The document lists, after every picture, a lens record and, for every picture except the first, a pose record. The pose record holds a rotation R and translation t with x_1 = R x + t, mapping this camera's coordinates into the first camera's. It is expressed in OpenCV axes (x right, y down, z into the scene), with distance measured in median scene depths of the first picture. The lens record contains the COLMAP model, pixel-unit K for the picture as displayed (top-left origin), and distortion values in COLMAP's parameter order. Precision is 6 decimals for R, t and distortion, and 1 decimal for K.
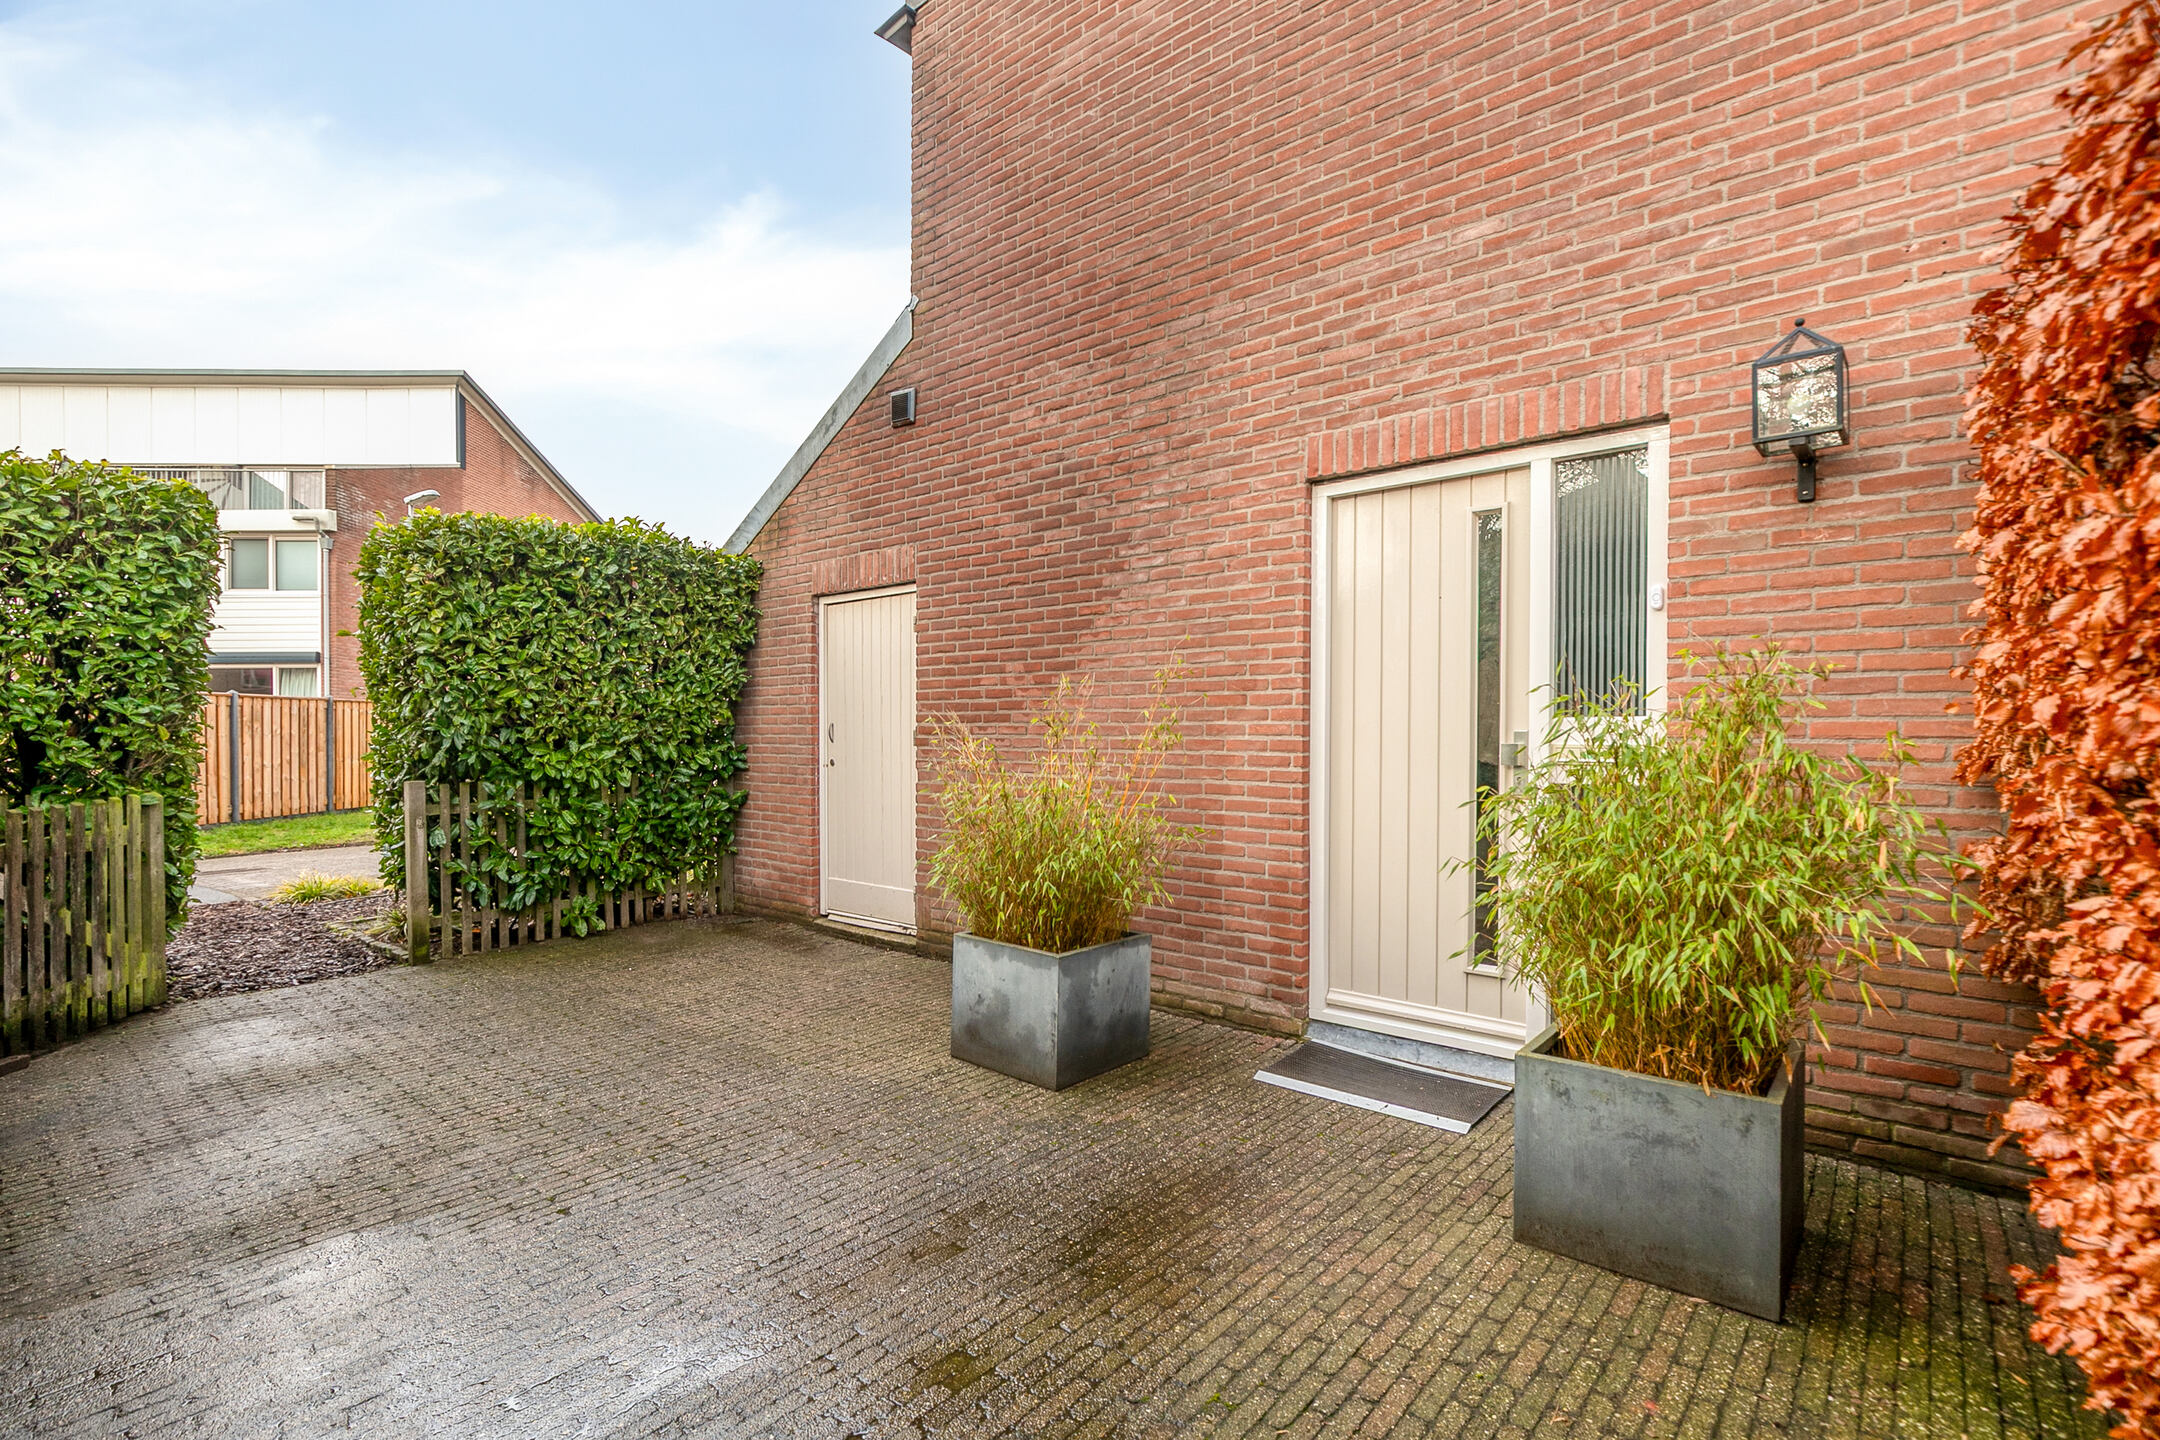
lens RADIAL K [[1050.2, 0, 1076.3], [0, 1050.2, 736.9], [0, 0, 1]] dist [-0.006702, -0.000437]
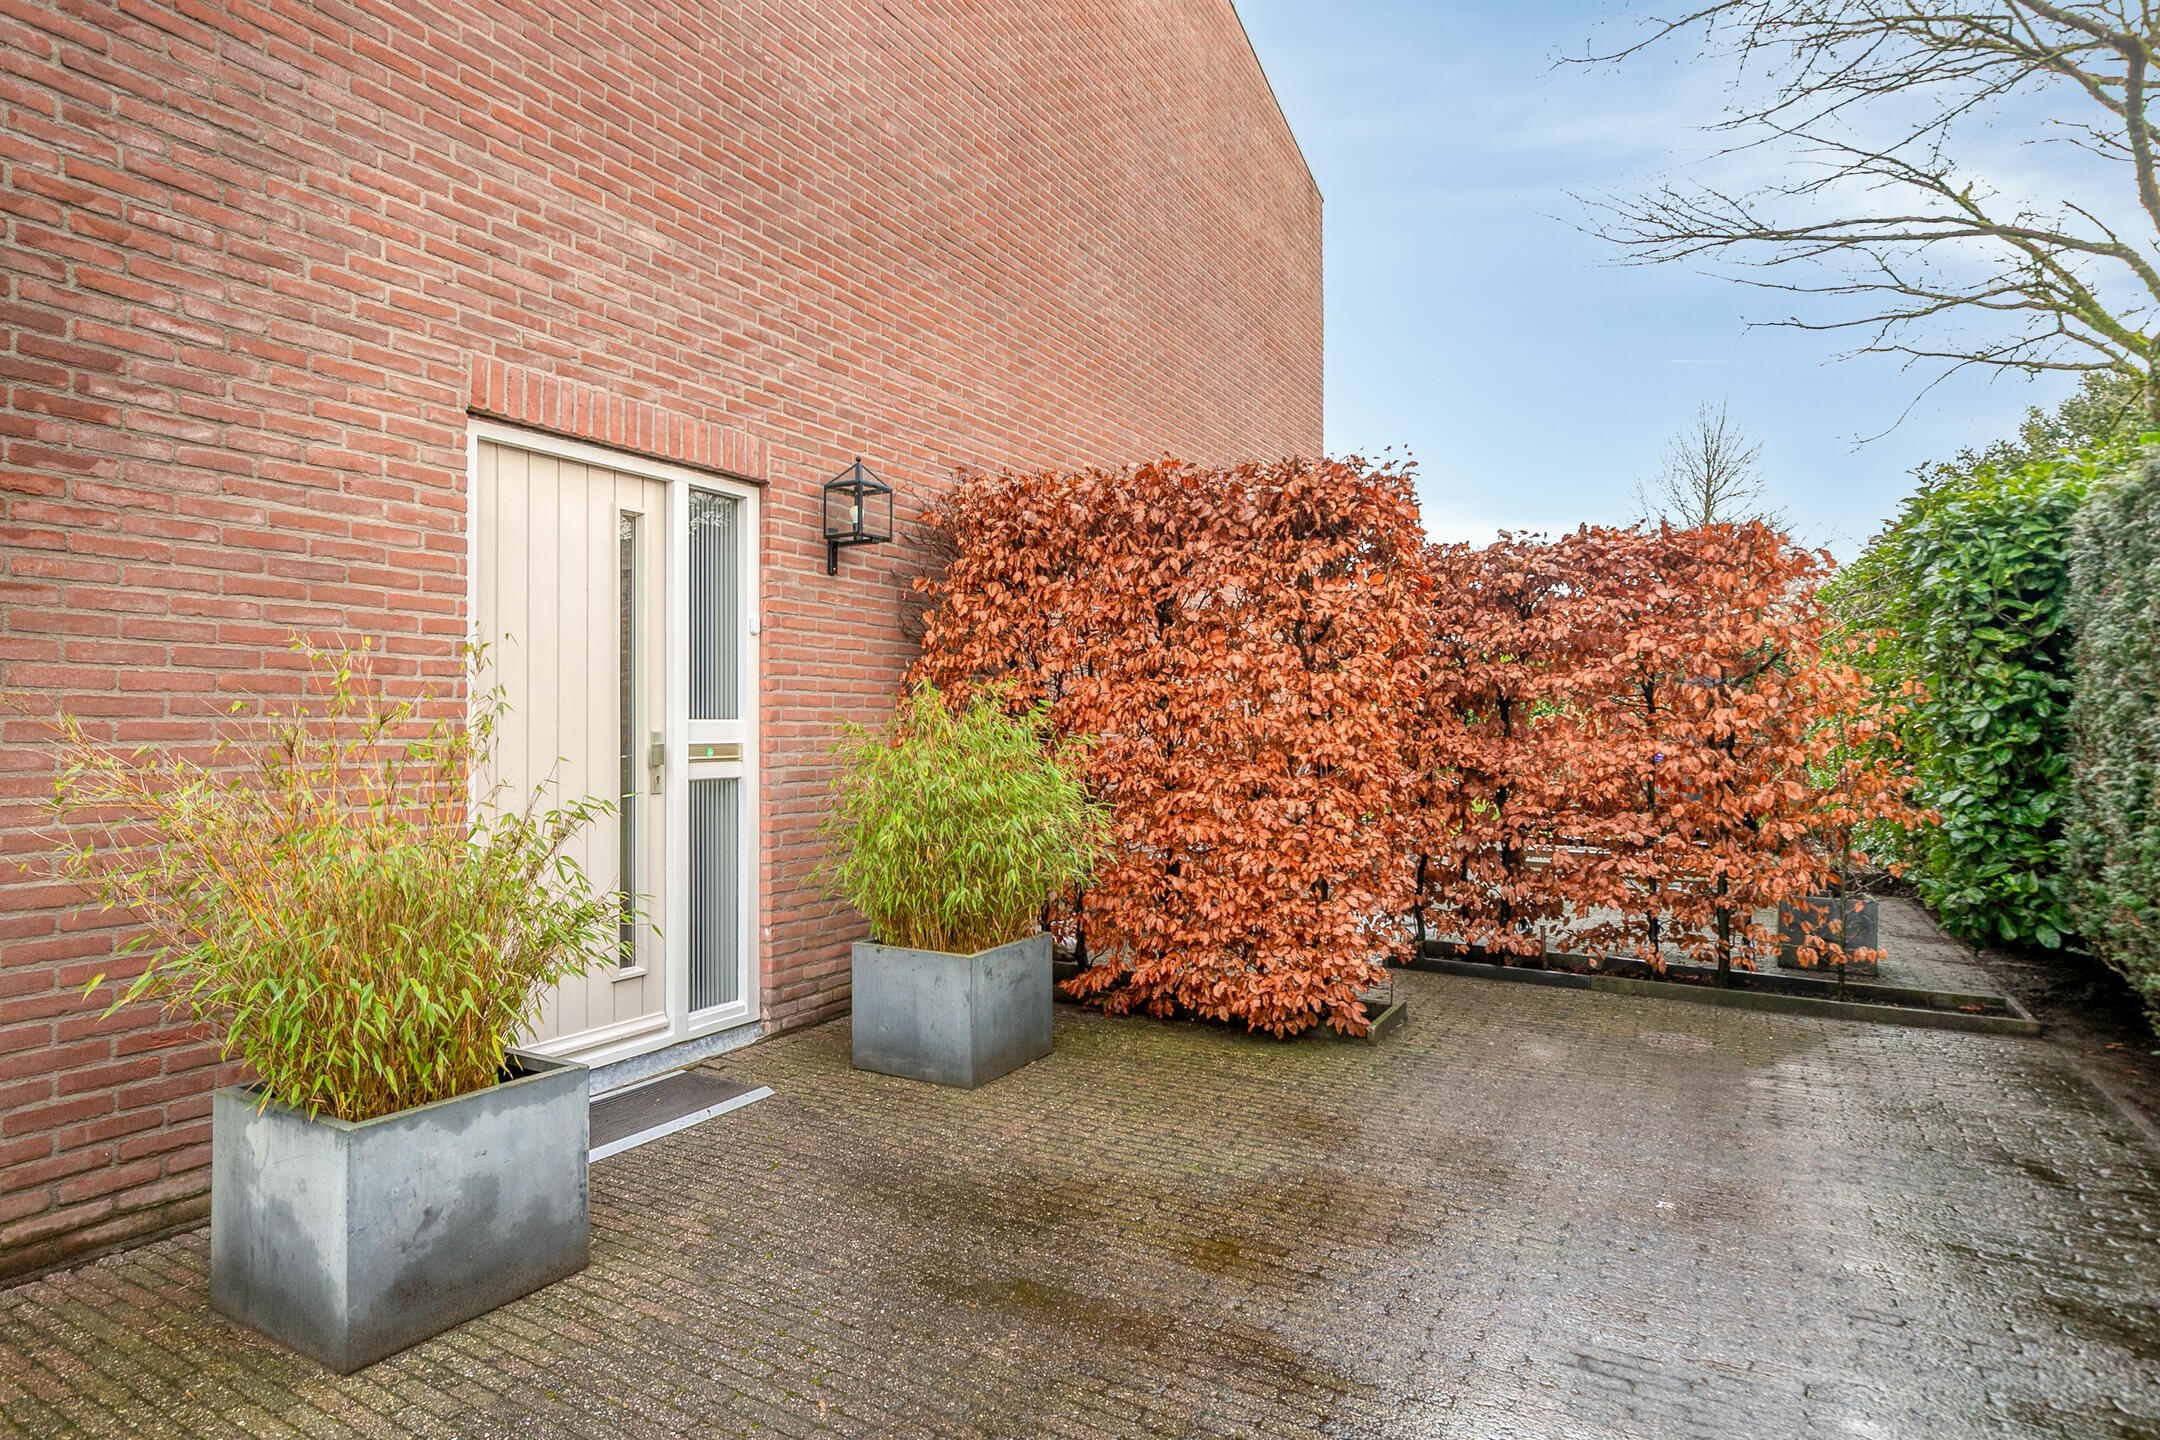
lens RADIAL K [[1294.1, 0, 1077.2], [0, 1294.1, 718.1], [0, 0, 1]] dist [-0.006200, -0.000028]
pose [[-0.265295, 0.009194, 0.964124, -0.844678], [0.006662, 0.999948, -0.007702, -0.006013], [-0.964144, 0.004380, -0.265342, 0.852630]]
